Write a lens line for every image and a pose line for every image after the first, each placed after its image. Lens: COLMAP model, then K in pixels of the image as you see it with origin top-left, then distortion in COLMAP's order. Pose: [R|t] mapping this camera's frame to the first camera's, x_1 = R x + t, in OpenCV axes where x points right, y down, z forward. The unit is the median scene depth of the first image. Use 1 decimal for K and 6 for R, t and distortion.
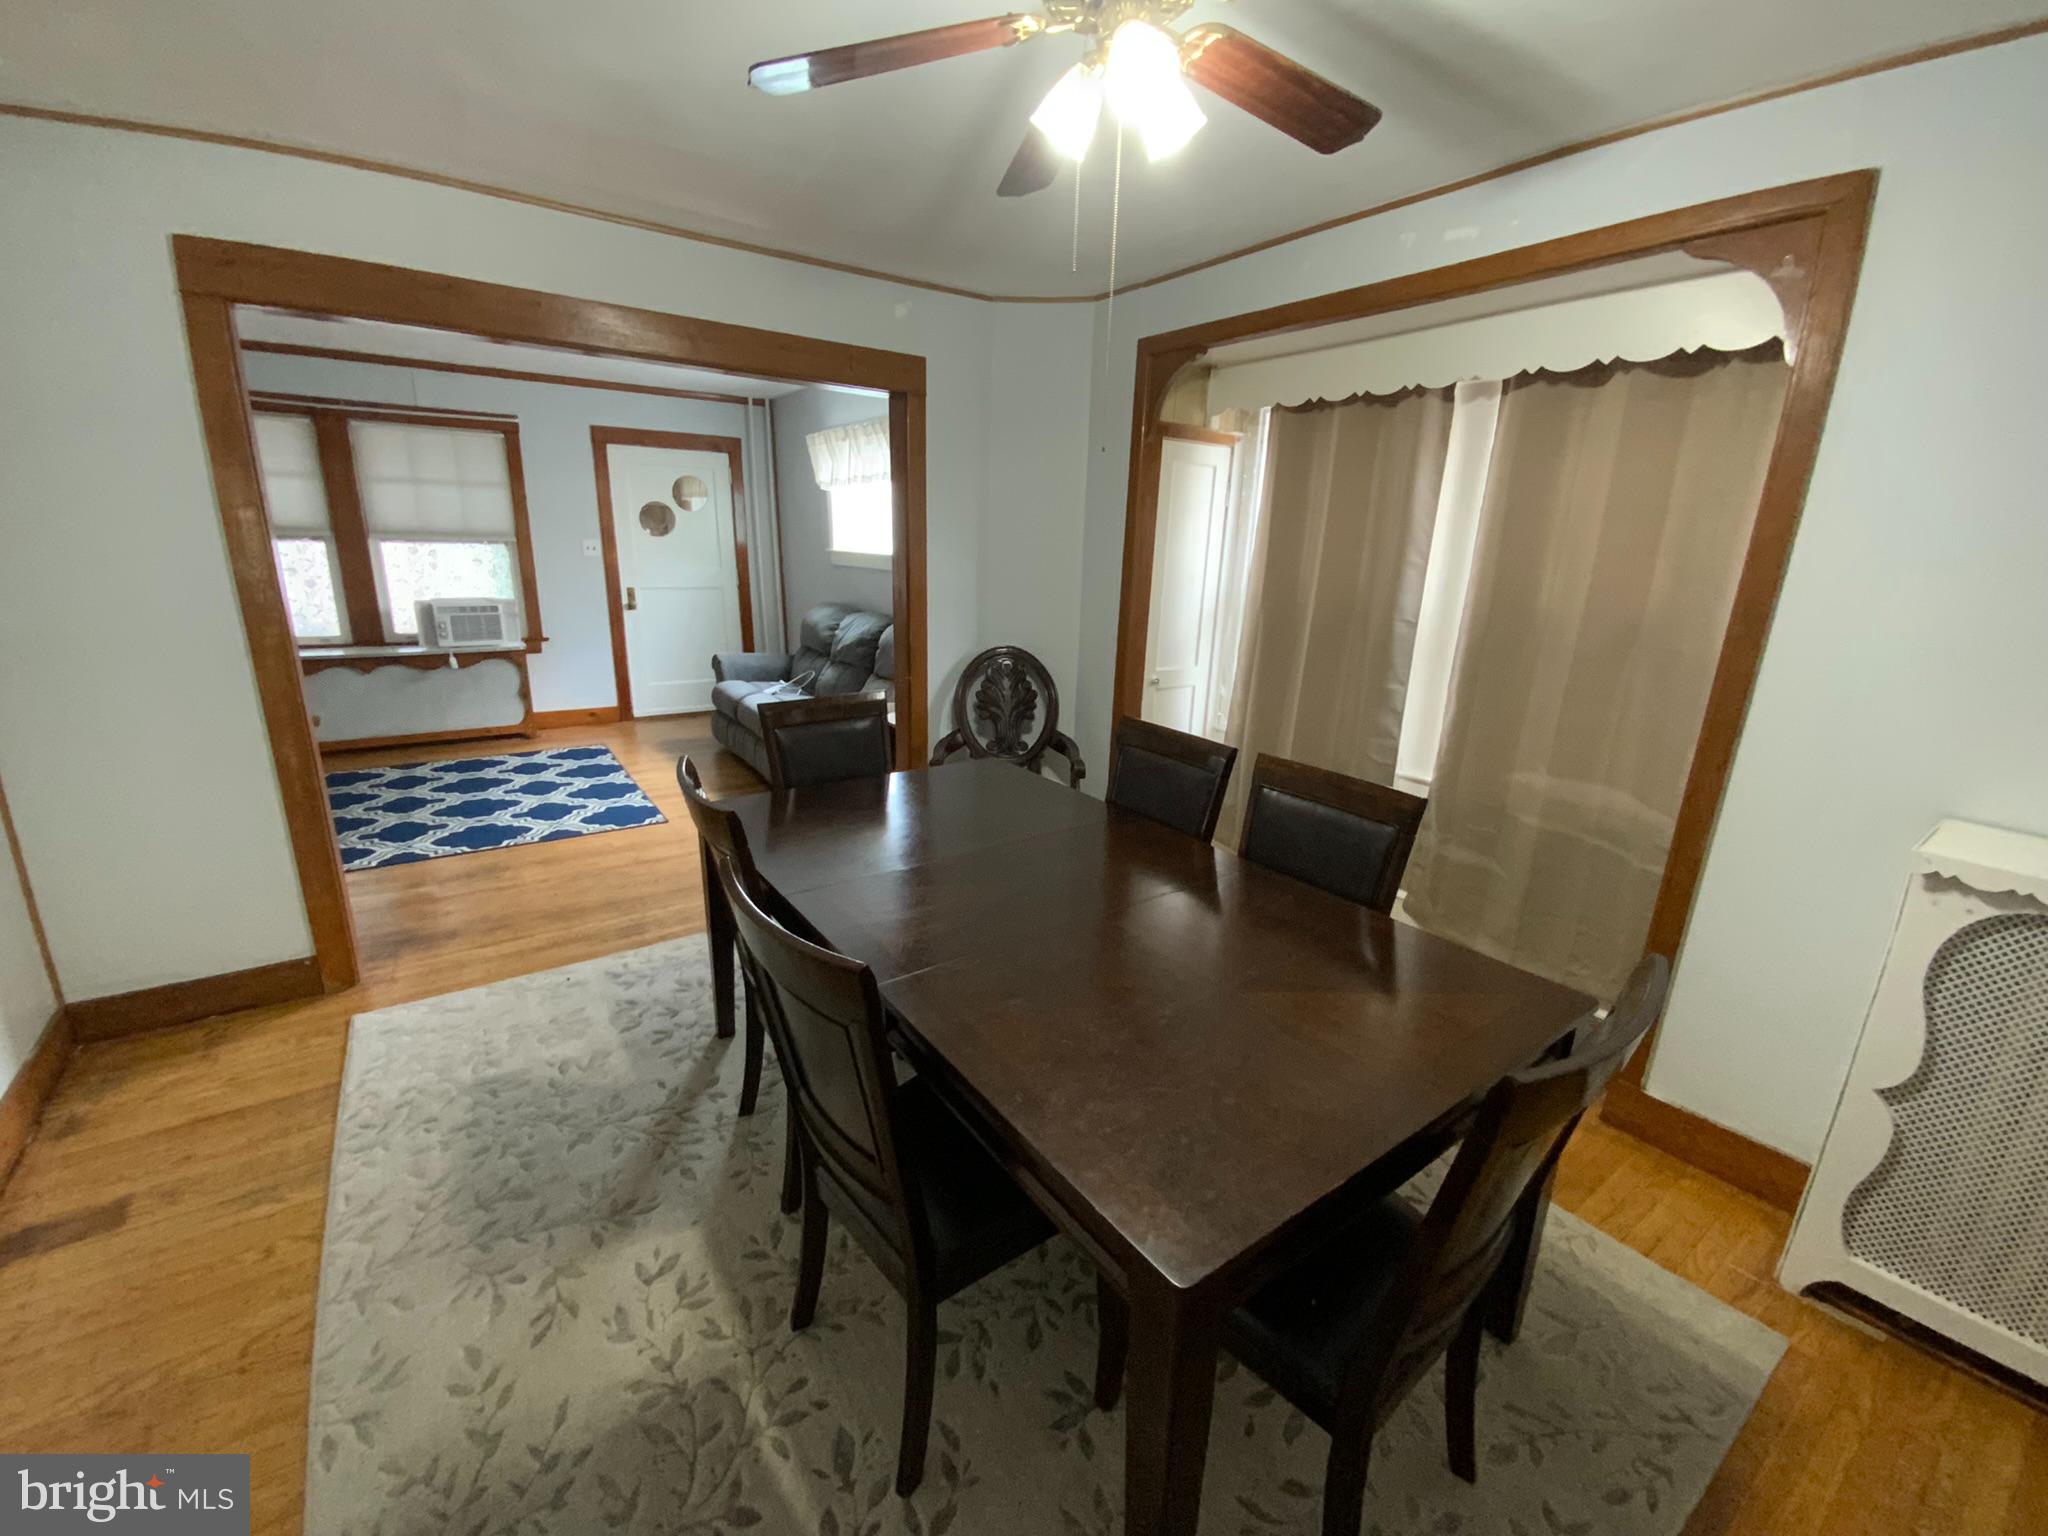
lens RADIAL K [[822.8, 0, 1031.4], [0, 822.8, 780.2], [0, 0, 1]] dist [0.022718, -0.022064]
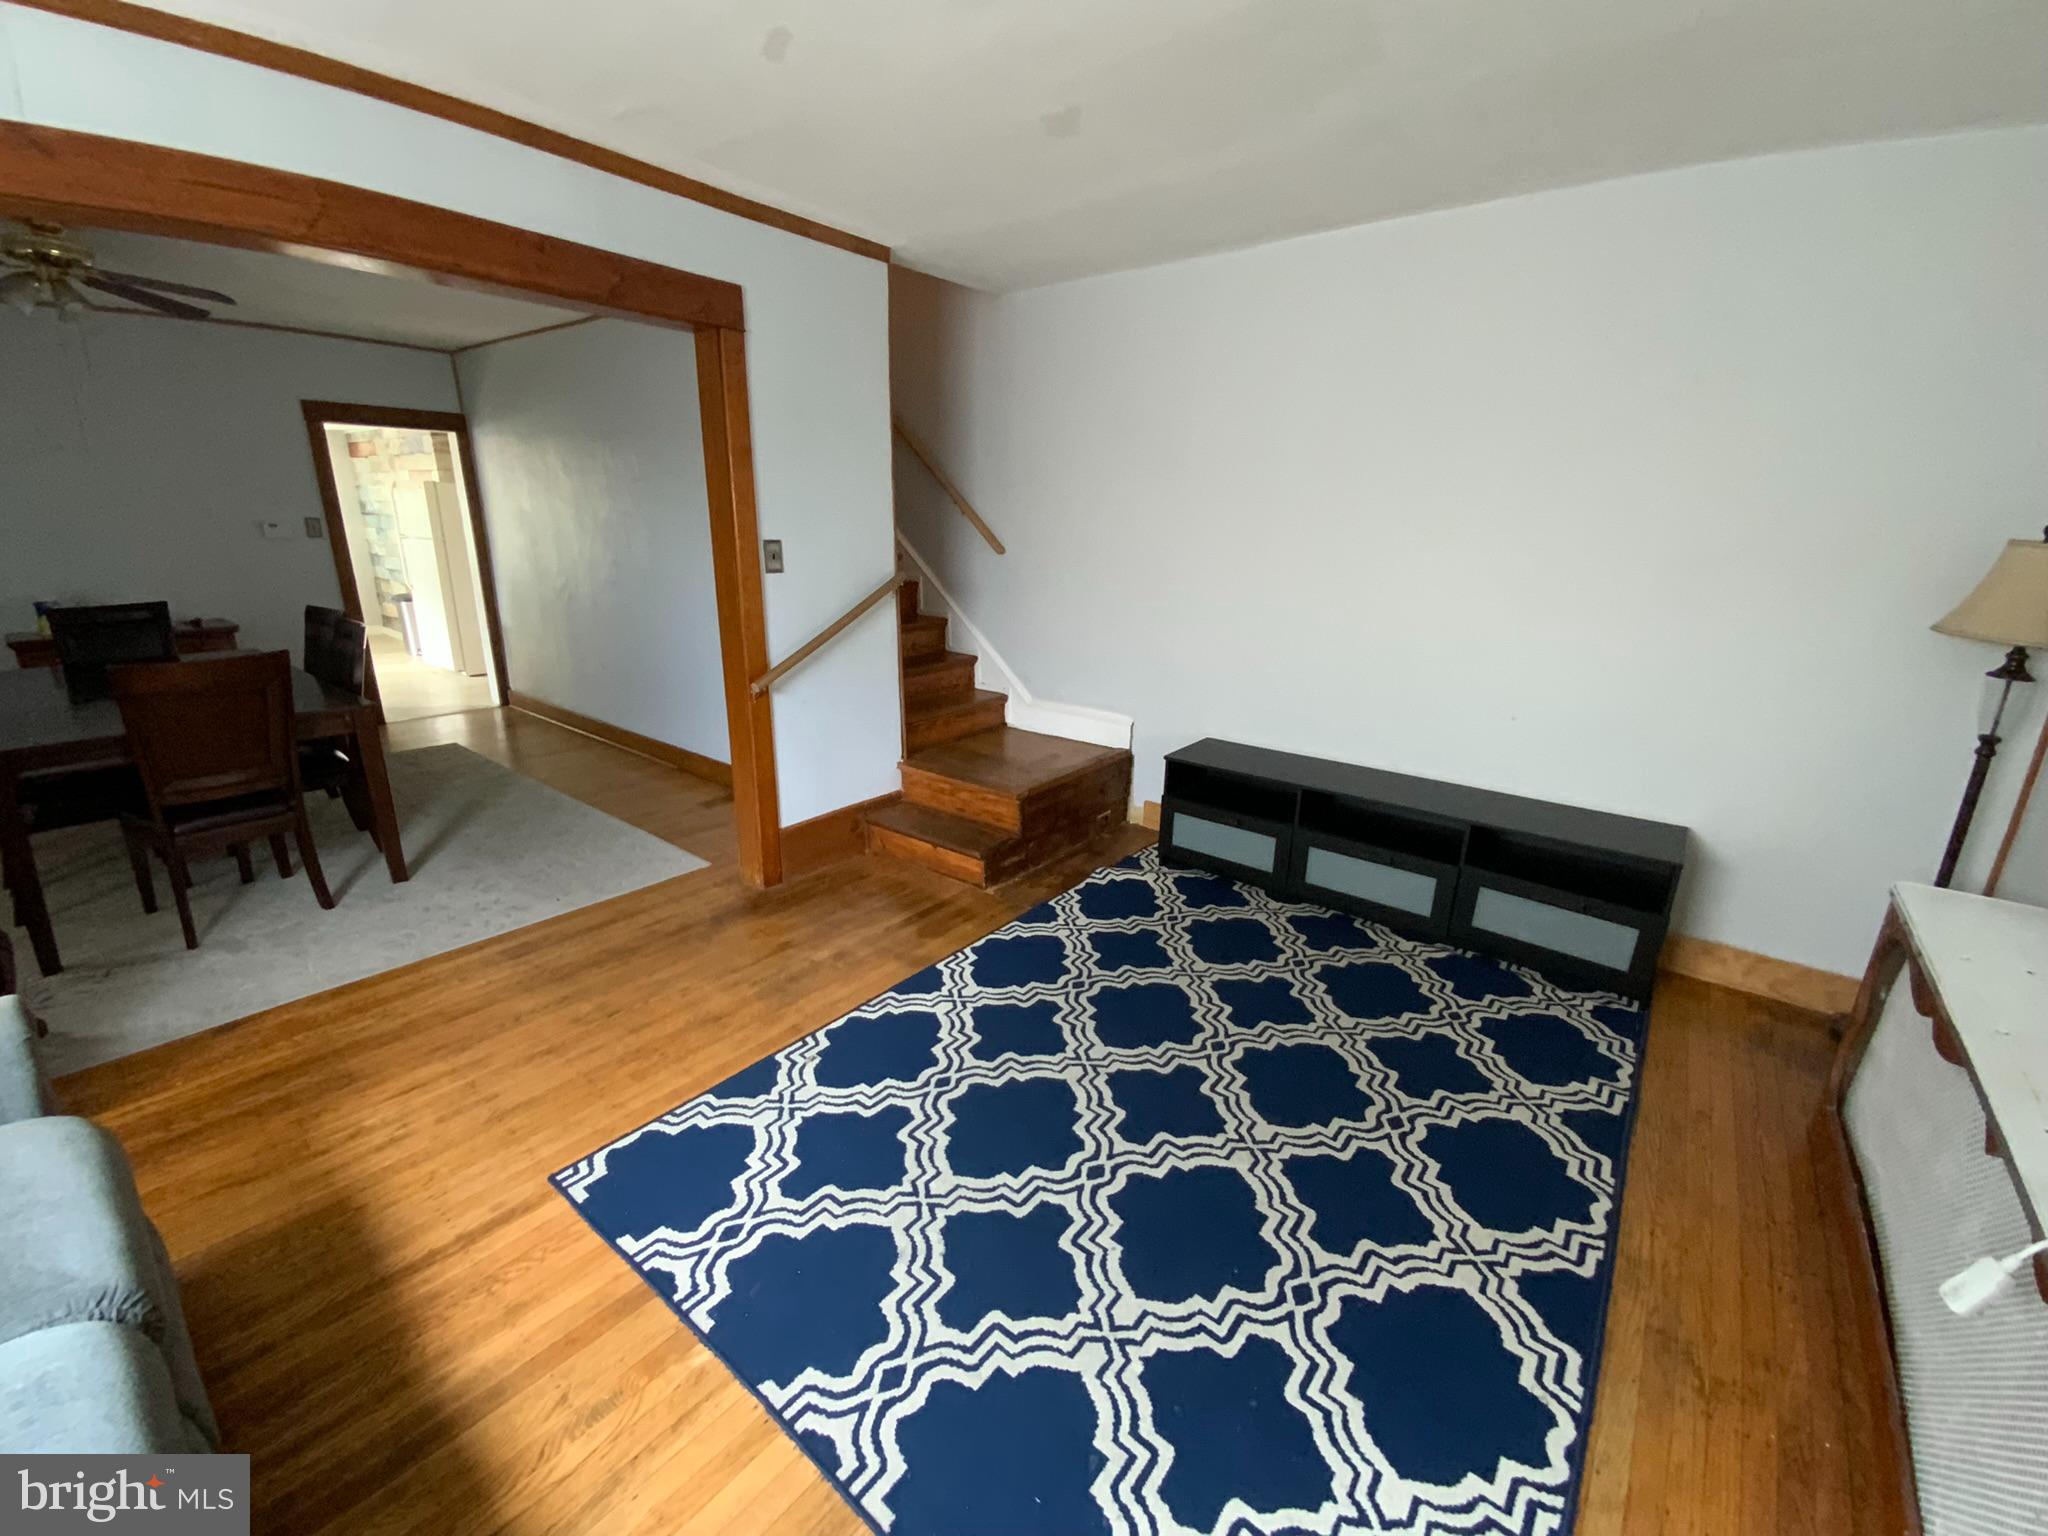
lens RADIAL K [[827.6, 0, 1025.7], [0, 827.6, 777.4], [0, 0, 1]] dist [-0.008422, -0.000307]
pose [[-0.959339, 0.030390, -0.280616, -0.443746], [-0.130383, 0.834049, 0.536063, -0.302327], [0.250338, 0.550853, -0.796173, 1.012886]]
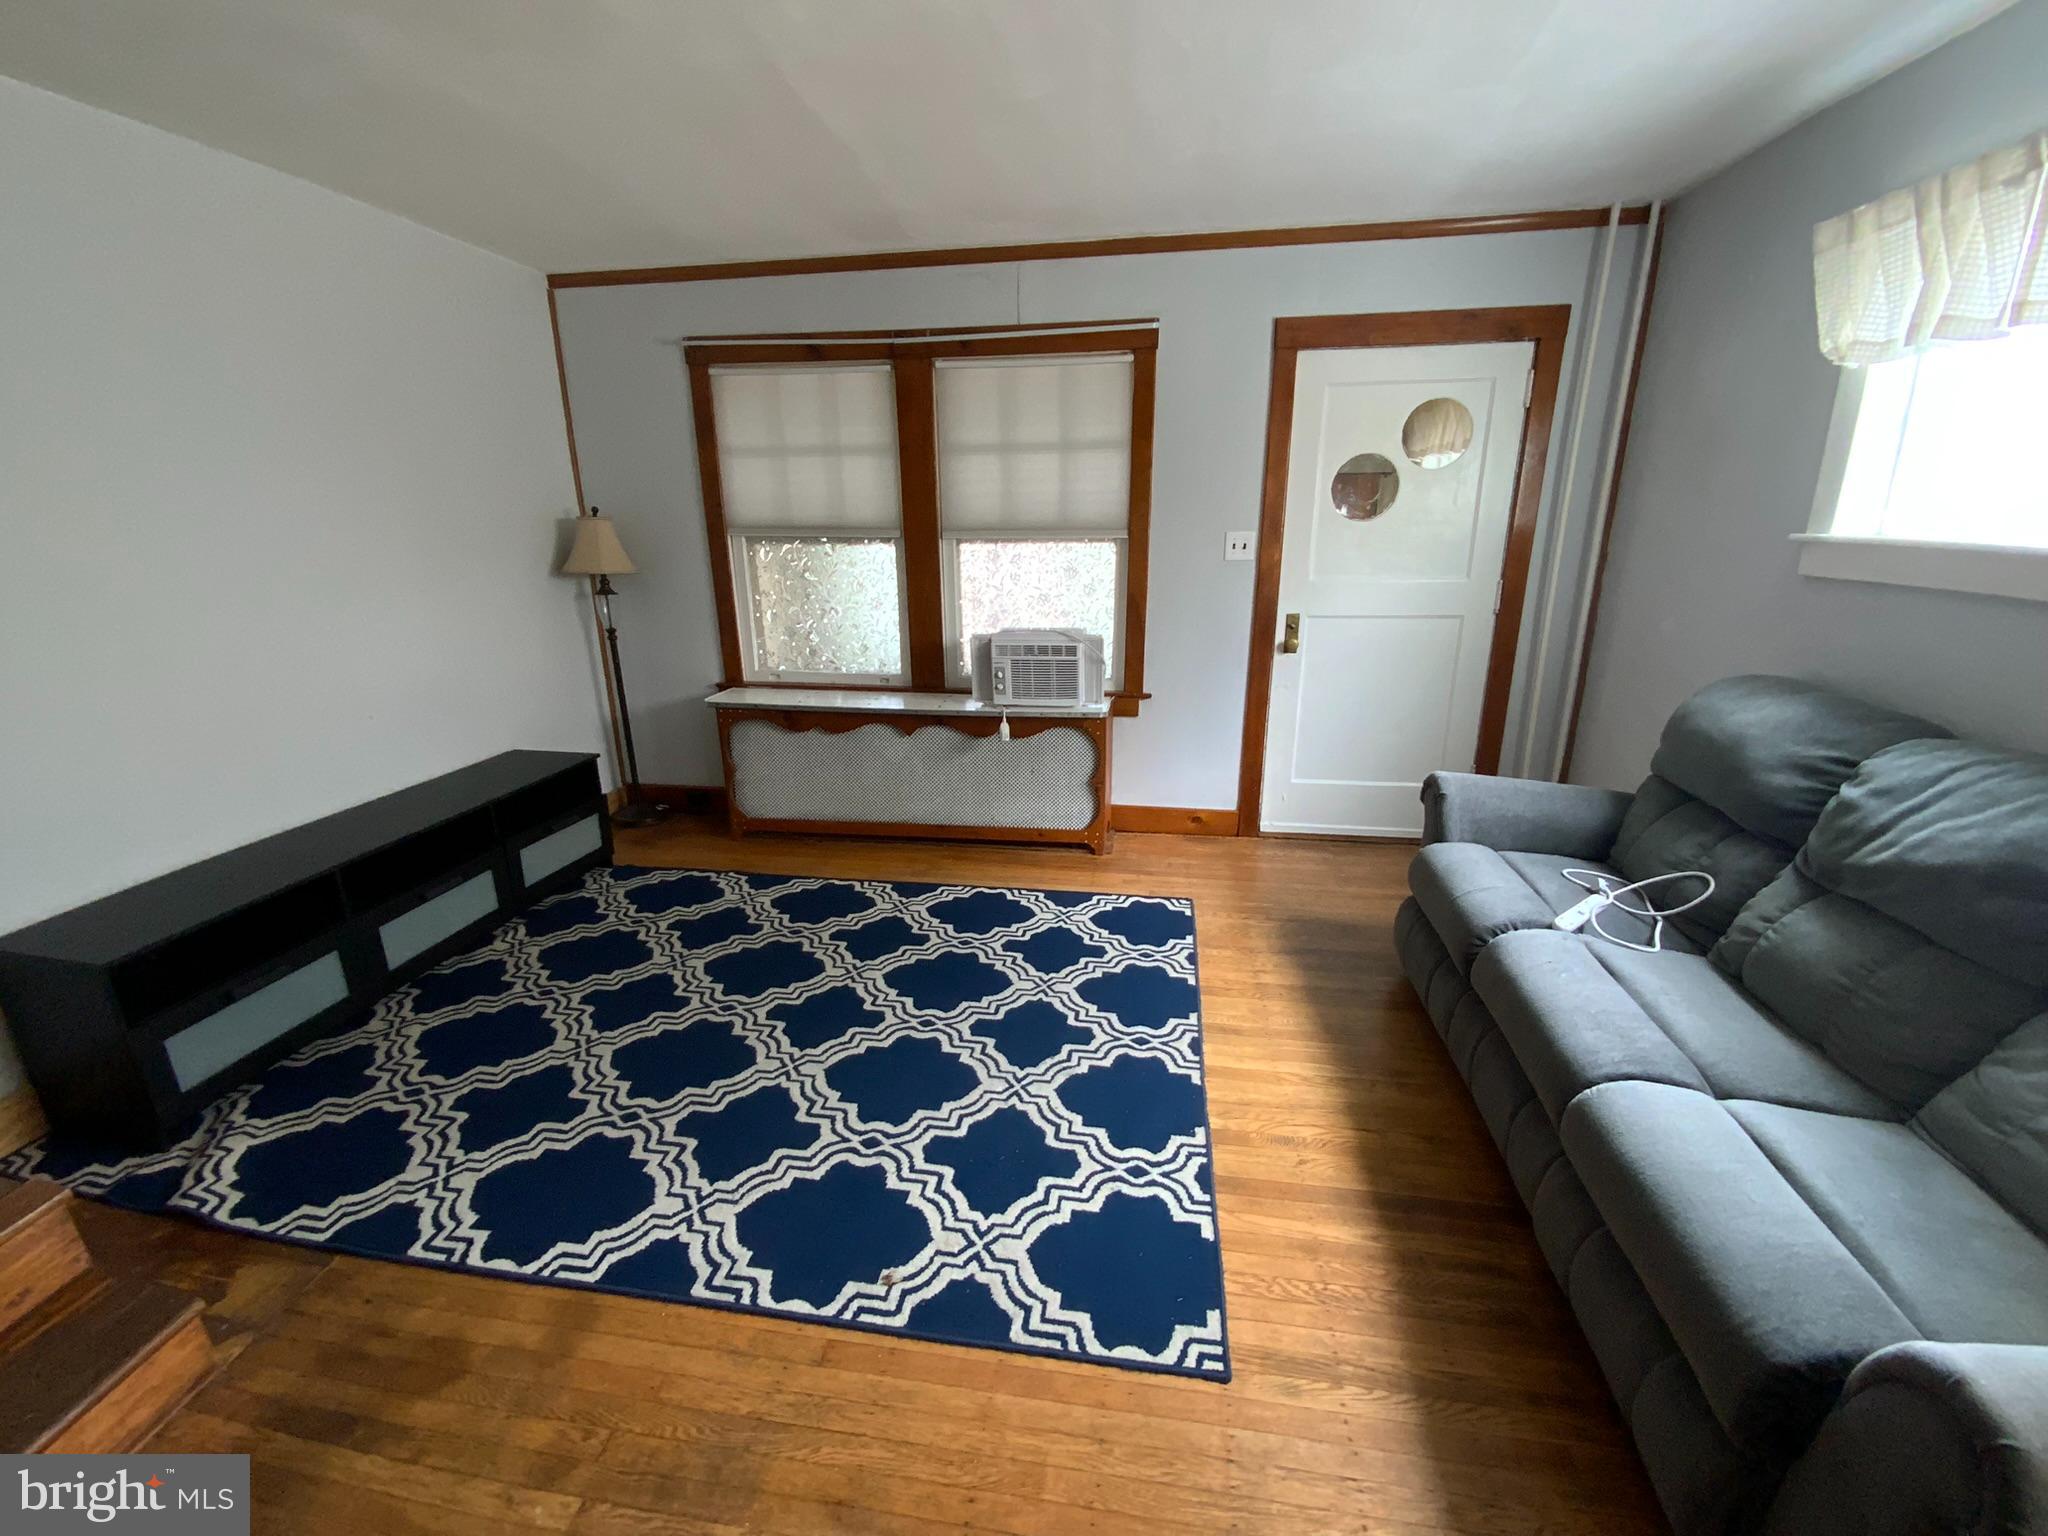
lens RADIAL K [[827.6, 0, 1025.7], [0, 827.6, 777.4], [0, 0, 1]] dist [-0.008422, -0.000307]
pose [[0.717565, 0.169466, -0.675561, -0.250043], [-0.164577, 0.983736, 0.071964, -0.154582], [0.676769, 0.059543, 0.733784, 0.542312]]
